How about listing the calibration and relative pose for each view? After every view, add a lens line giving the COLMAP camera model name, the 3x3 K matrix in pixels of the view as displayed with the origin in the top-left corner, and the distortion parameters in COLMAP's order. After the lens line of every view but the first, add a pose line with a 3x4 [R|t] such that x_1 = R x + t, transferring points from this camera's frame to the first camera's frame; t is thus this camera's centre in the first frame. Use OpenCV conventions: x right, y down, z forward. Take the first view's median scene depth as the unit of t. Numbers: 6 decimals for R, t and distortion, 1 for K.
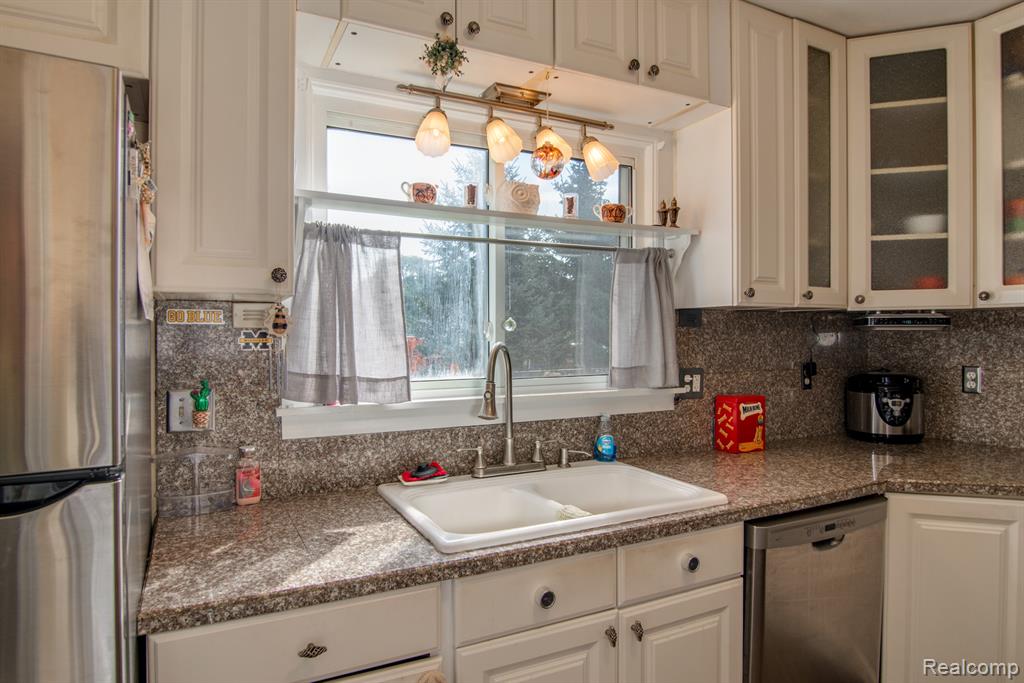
lens RADIAL K [[599.5, 0, 510.0], [0, 599.5, 341.4], [0, 0, 1]] dist [-0.020889, -0.002513]
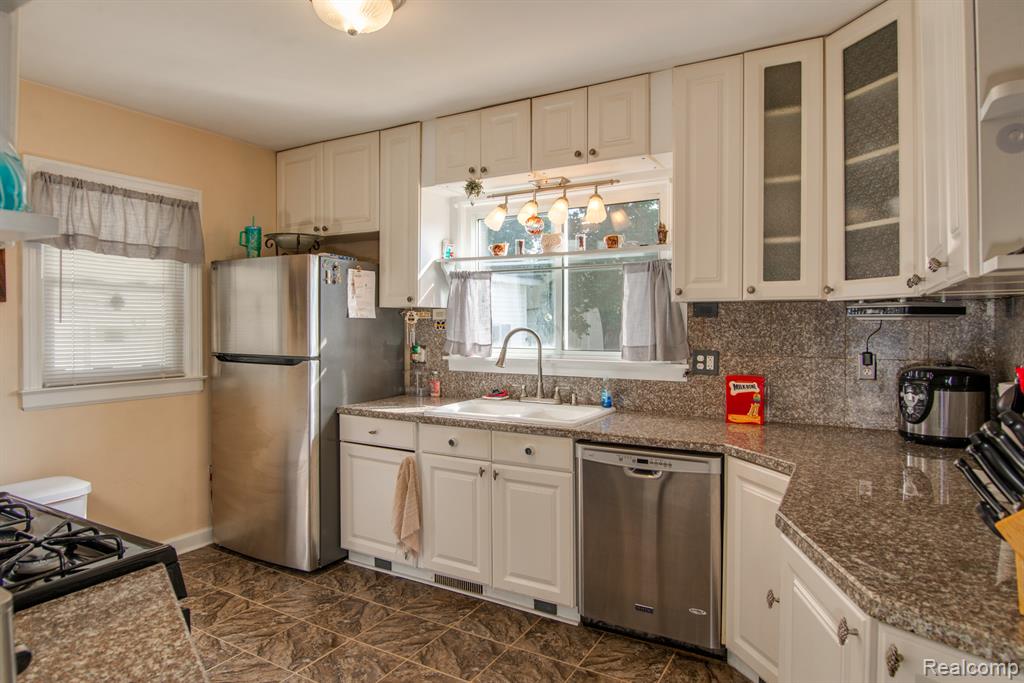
lens RADIAL K [[599.5, 0, 508.7], [0, 599.5, 337.0], [0, 0, 1]] dist [-0.020889, -0.002513]
pose [[0.558931, 0.024277, -0.828859, 1.148645], [-0.007790, 0.999681, 0.024027, -0.009901], [0.829177, -0.006973, 0.558942, -0.038375]]
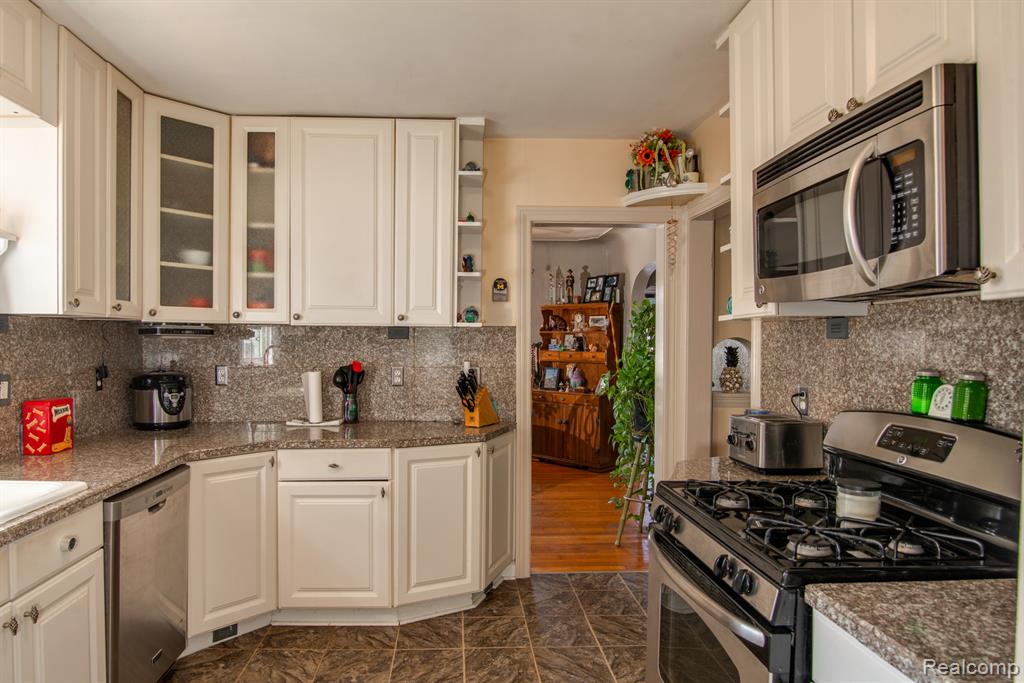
lens RADIAL K [[599.5, 0, 508.9], [0, 599.5, 340.6], [0, 0, 1]] dist [-0.020889, -0.002513]
pose [[0.360803, 0.009655, 0.932592, -0.289848], [-0.000148, 0.999947, -0.010295, -0.001262], [-0.932642, 0.003577, 0.360785, -0.120109]]
